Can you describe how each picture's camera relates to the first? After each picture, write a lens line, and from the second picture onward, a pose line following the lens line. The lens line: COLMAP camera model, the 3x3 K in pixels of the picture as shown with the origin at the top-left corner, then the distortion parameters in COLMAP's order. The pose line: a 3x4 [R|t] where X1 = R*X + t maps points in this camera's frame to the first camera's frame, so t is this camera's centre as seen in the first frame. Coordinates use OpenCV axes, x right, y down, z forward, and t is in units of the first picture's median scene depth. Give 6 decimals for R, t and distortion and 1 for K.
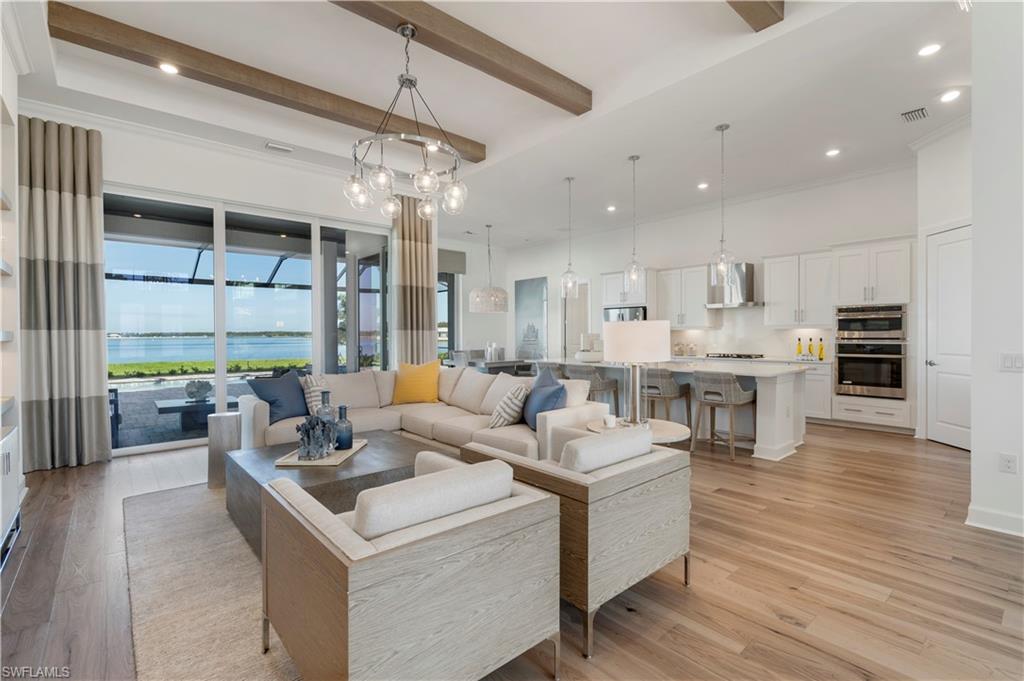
lens RADIAL K [[463.8, 0, 512.3], [0, 463.8, 335.9], [0, 0, 1]] dist [-0.001852, -0.000315]
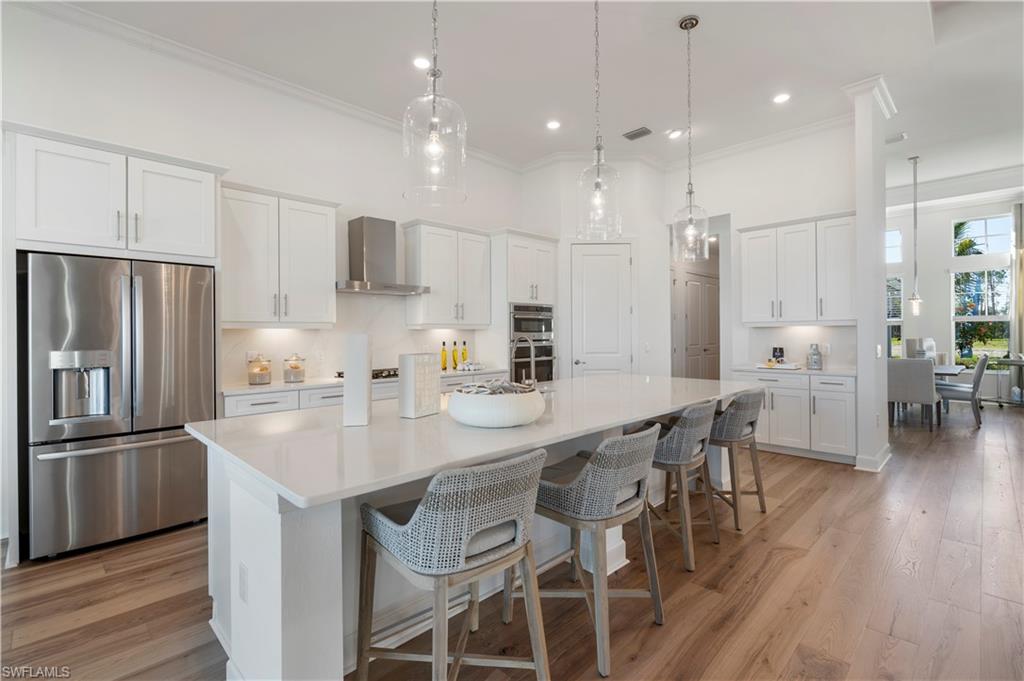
lens RADIAL K [[472.1, 0, 508.9], [0, 472.1, 334.3], [0, 0, 1]] dist [-0.001515, -0.000286]
pose [[-0.061685, 0.000529, 0.998096, -0.148556], [0.007416, 0.999973, -0.000072, -0.005979], [-0.998068, 0.007397, -0.061687, 0.955727]]
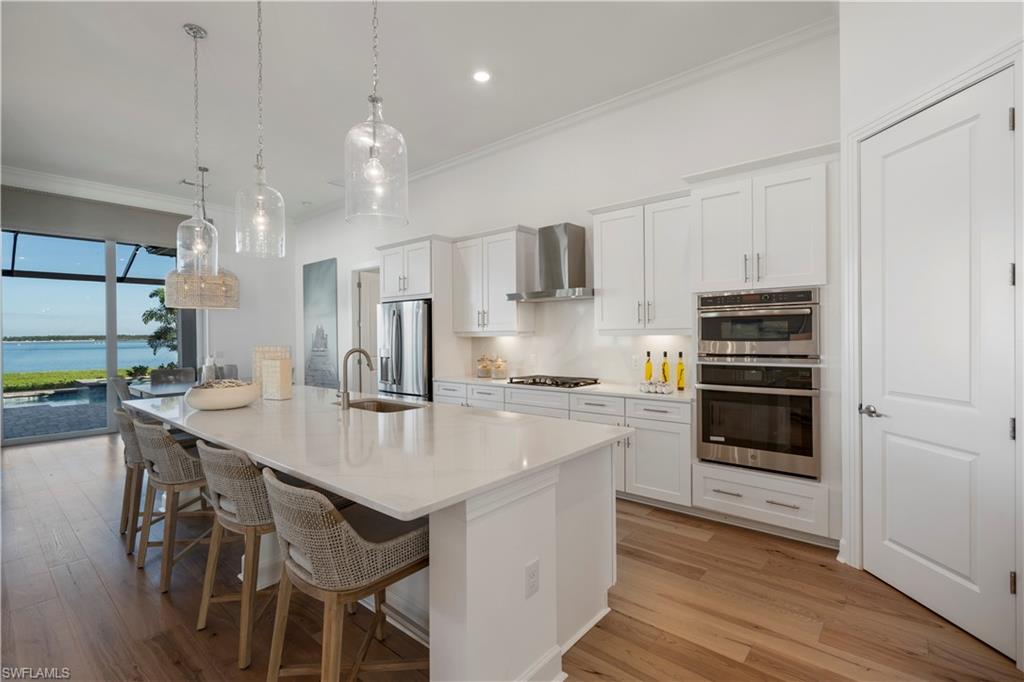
lens RADIAL K [[472.1, 0, 508.9], [0, 472.1, 334.8], [0, 0, 1]] dist [-0.001515, -0.000286]
pose [[0.989461, -0.004860, 0.144721, 0.368570], [0.005679, 0.999970, -0.005243, -0.013959], [-0.144692, 0.006010, 0.989459, 0.451382]]
